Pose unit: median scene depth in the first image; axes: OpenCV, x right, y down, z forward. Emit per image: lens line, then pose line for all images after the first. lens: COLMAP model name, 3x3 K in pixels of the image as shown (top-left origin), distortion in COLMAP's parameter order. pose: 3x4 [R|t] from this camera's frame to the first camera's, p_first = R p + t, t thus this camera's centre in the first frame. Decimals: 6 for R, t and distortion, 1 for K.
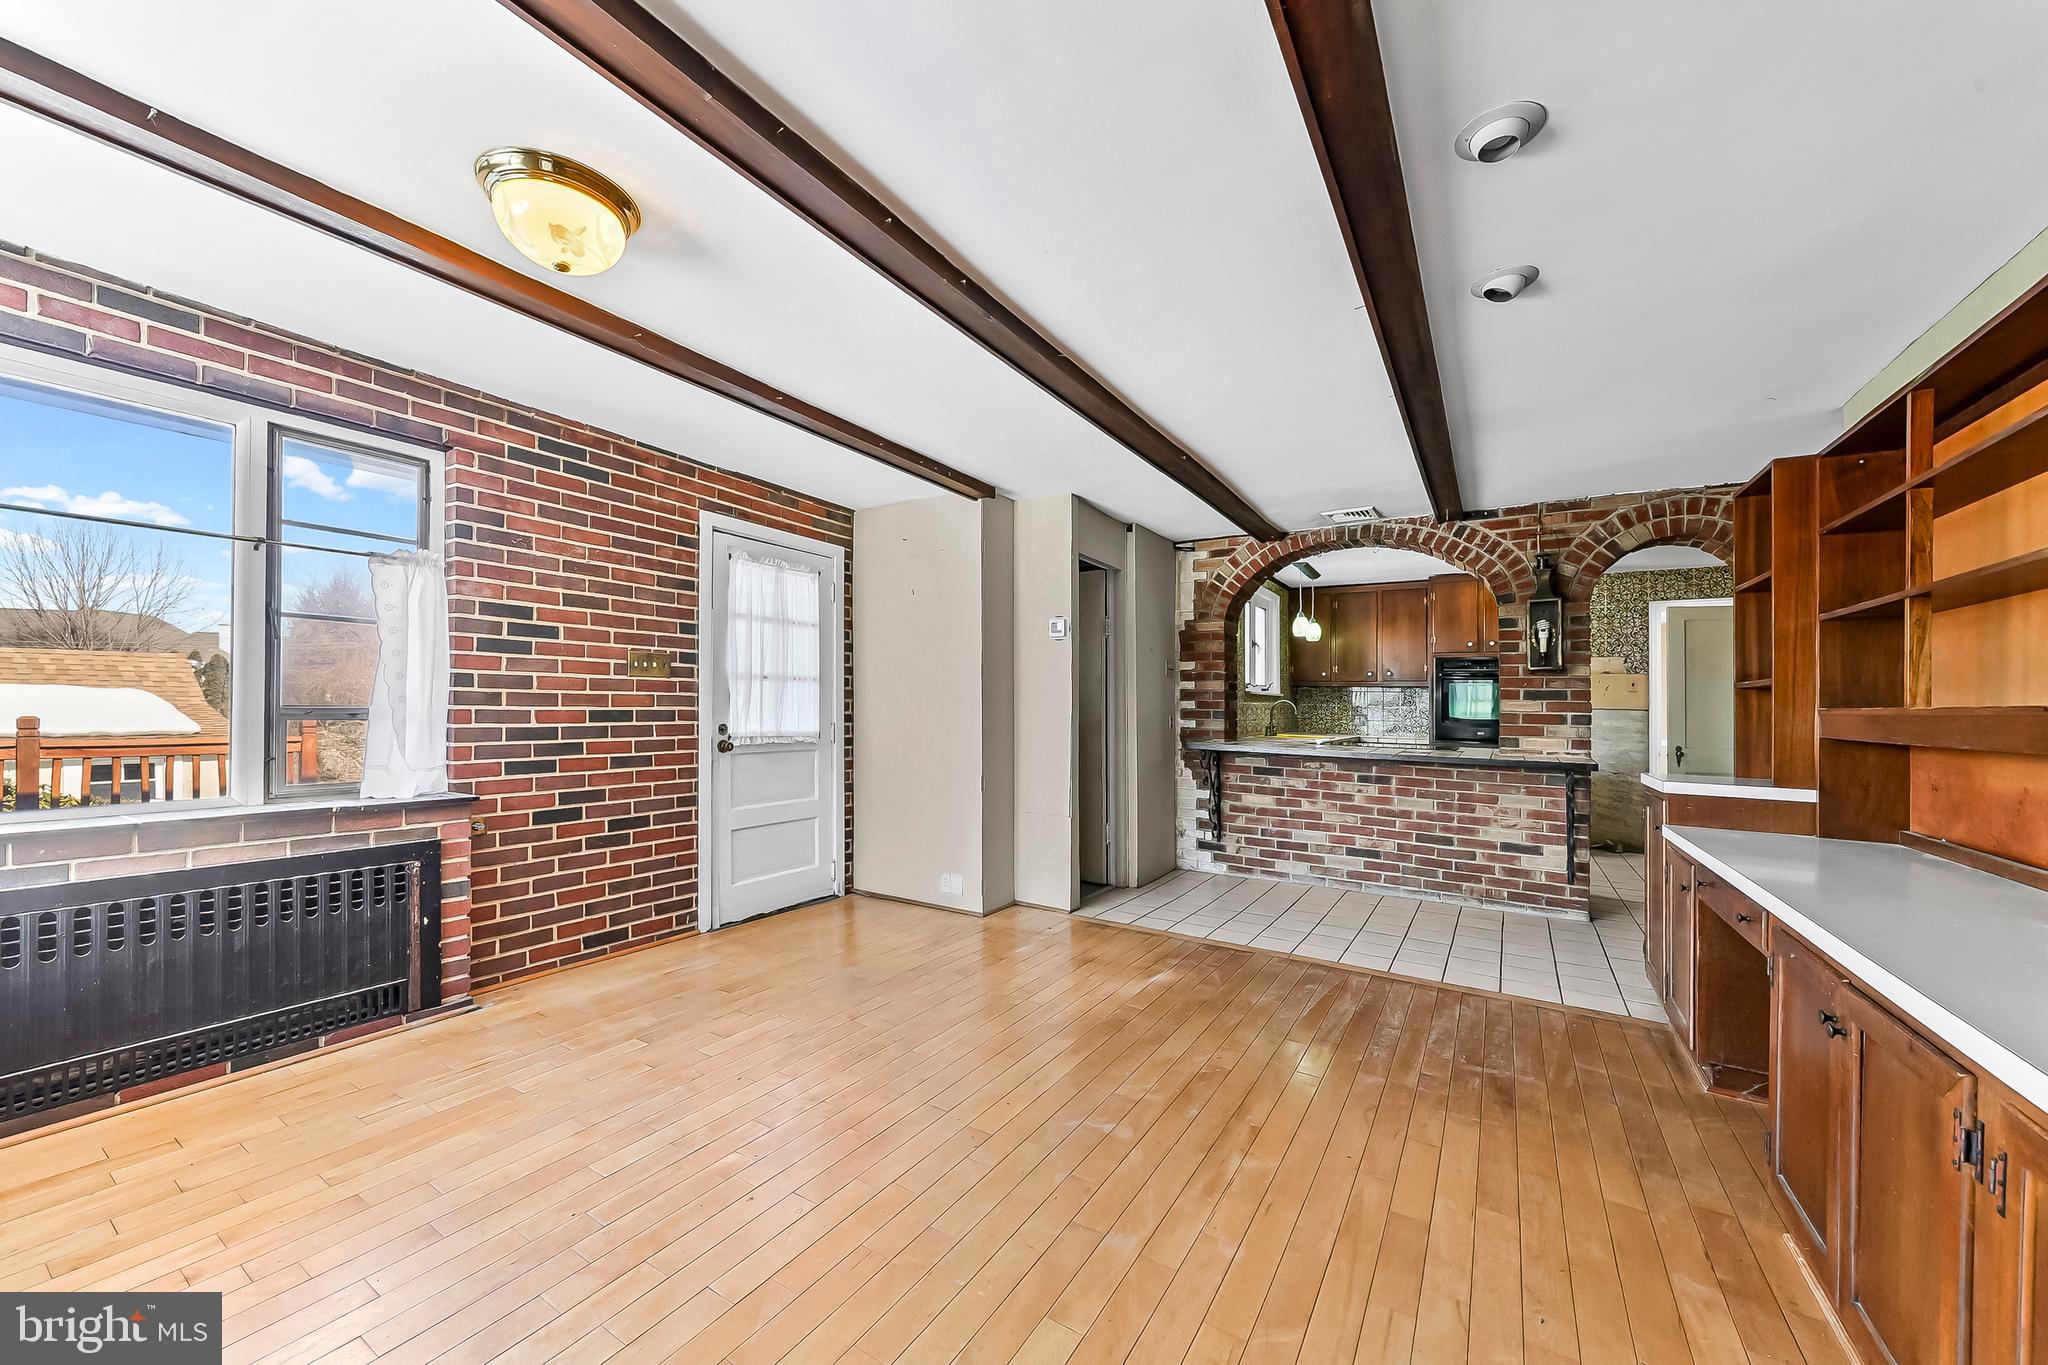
lens RADIAL K [[753.3, 0, 1027.3], [0, 753.3, 669.9], [0, 0, 1]] dist [-0.000070, -0.000566]
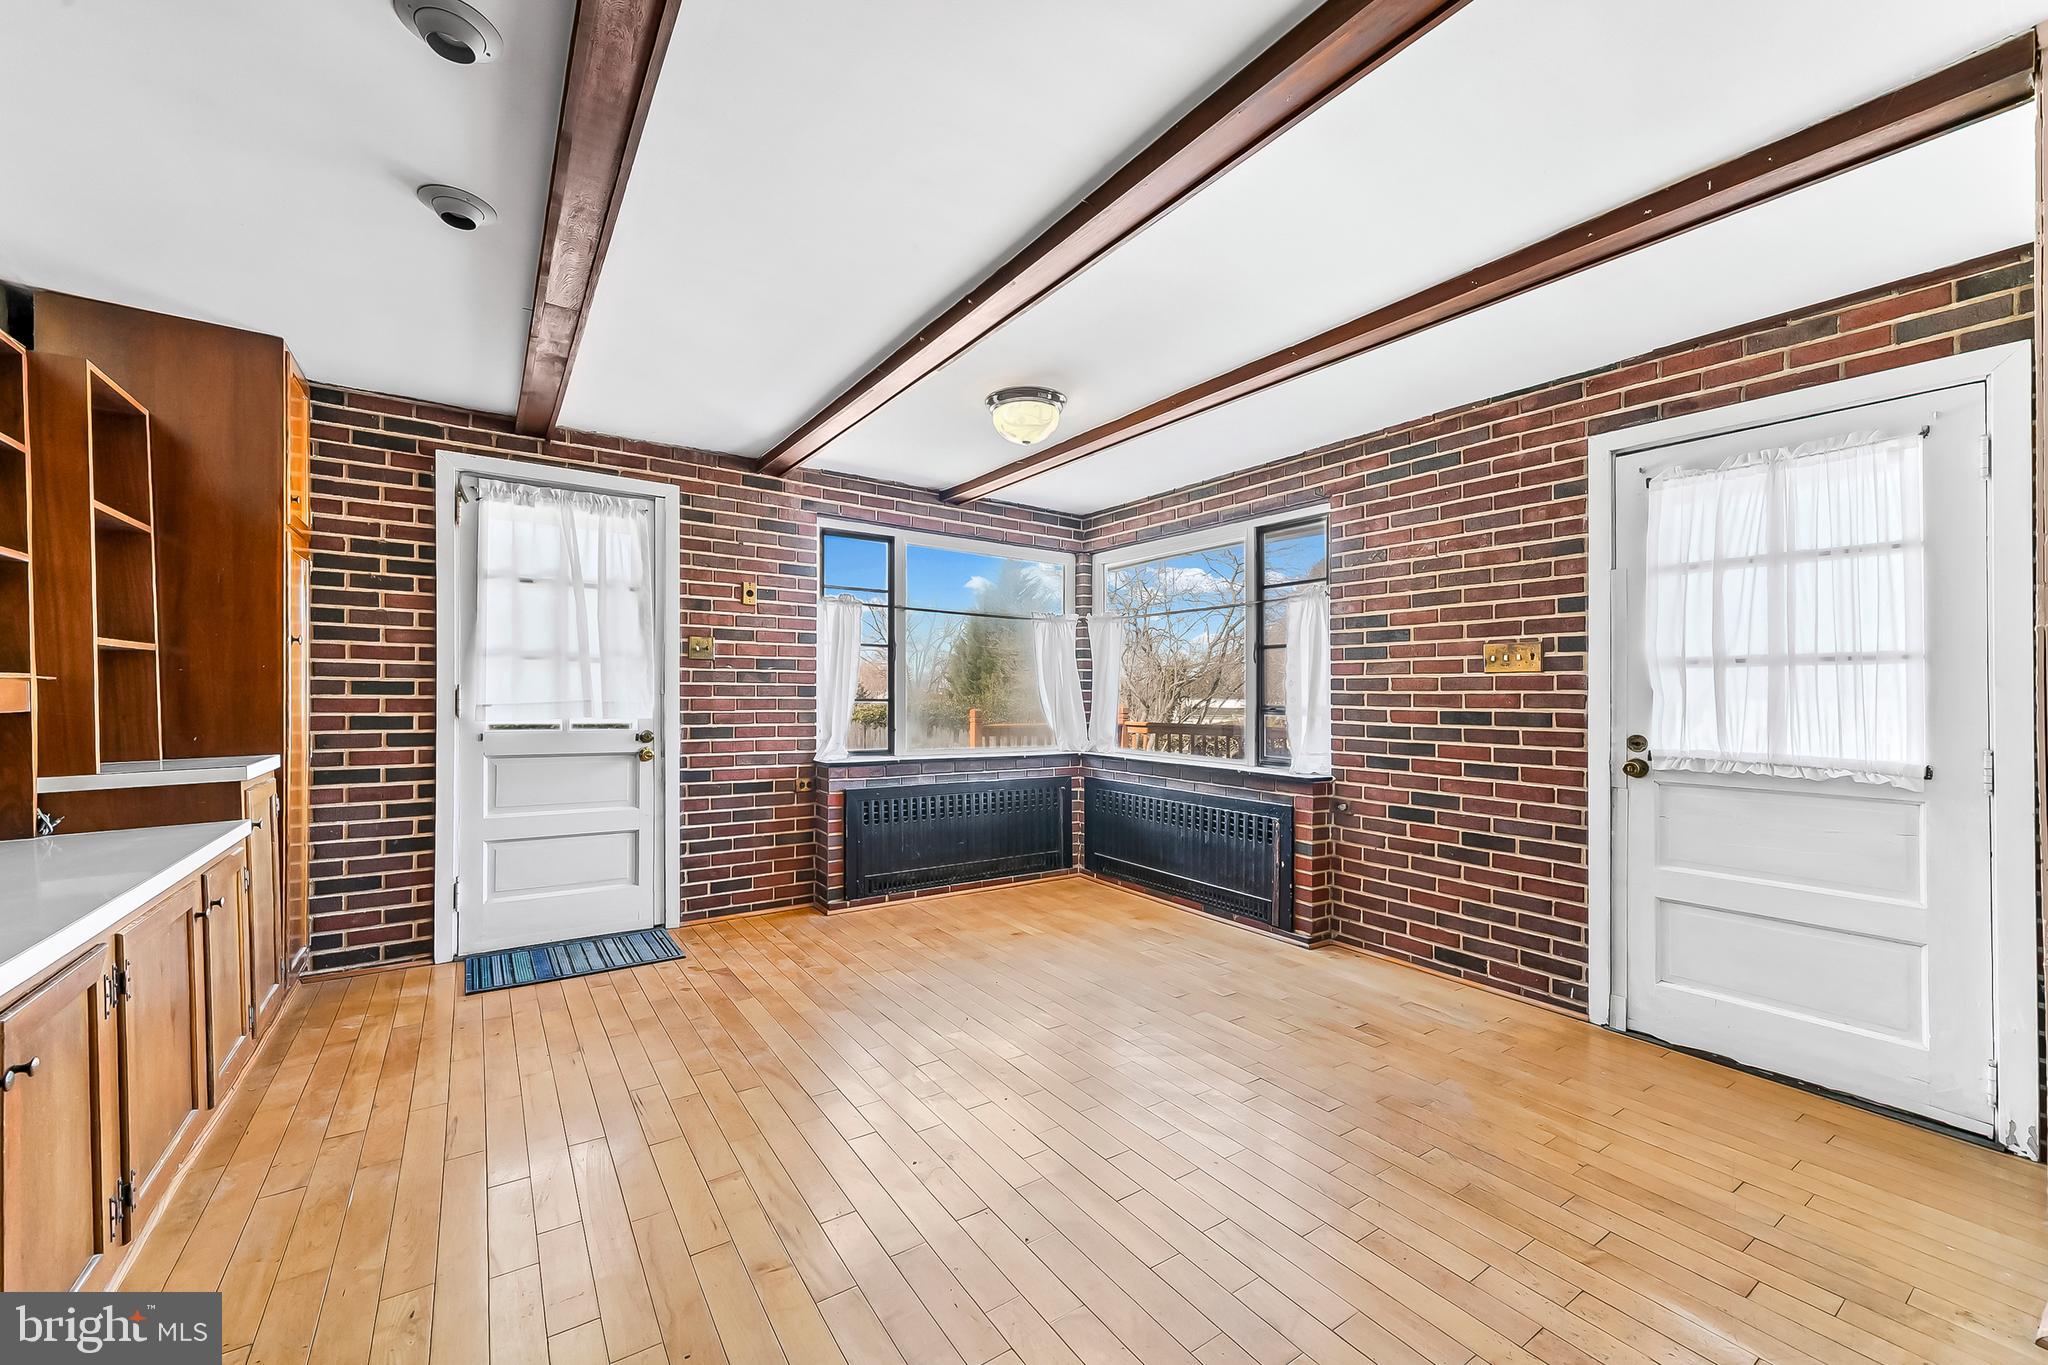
lens RADIAL K [[787.6, 0, 1006.1], [0, 787.6, 695.1], [0, 0, 1]] dist [0.008237, -0.000153]
pose [[-0.406551, -0.018471, -0.913441, 0.529066], [0.028520, 0.999052, -0.032895, 0.047846], [0.913183, -0.039425, -0.405639, 0.860711]]
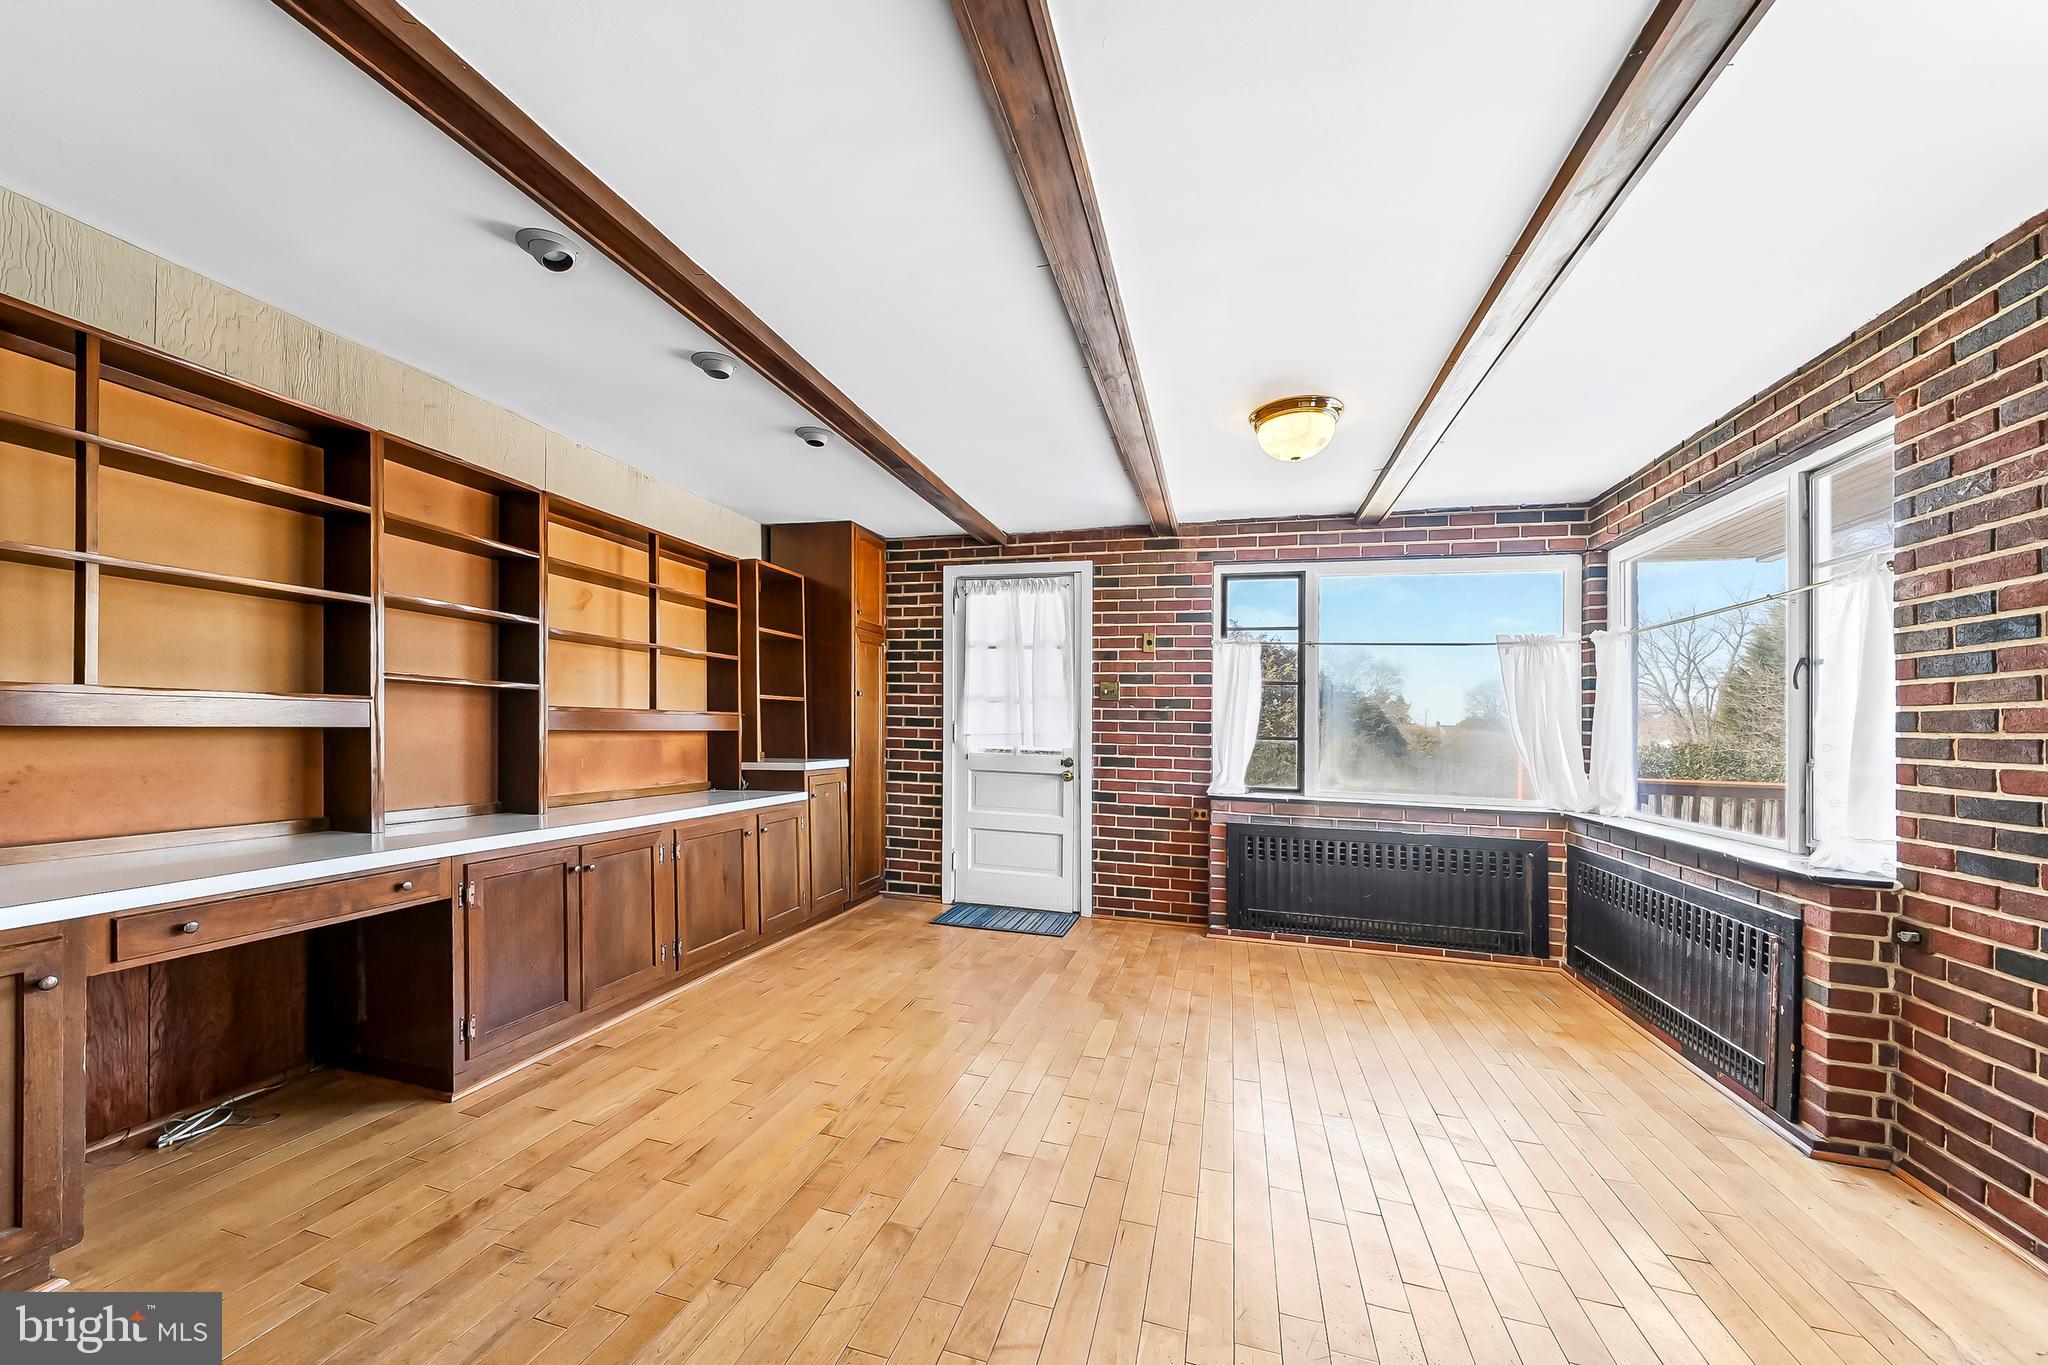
lens RADIAL K [[753.3, 0, 1009.3], [0, 753.3, 740.3], [0, 0, 1]] dist [-0.000070, -0.000566]
pose [[-0.961645, -0.033653, -0.272225, 0.201739], [-0.025901, 0.999152, -0.032020, 0.061762], [0.273072, -0.023741, -0.961701, 1.204745]]
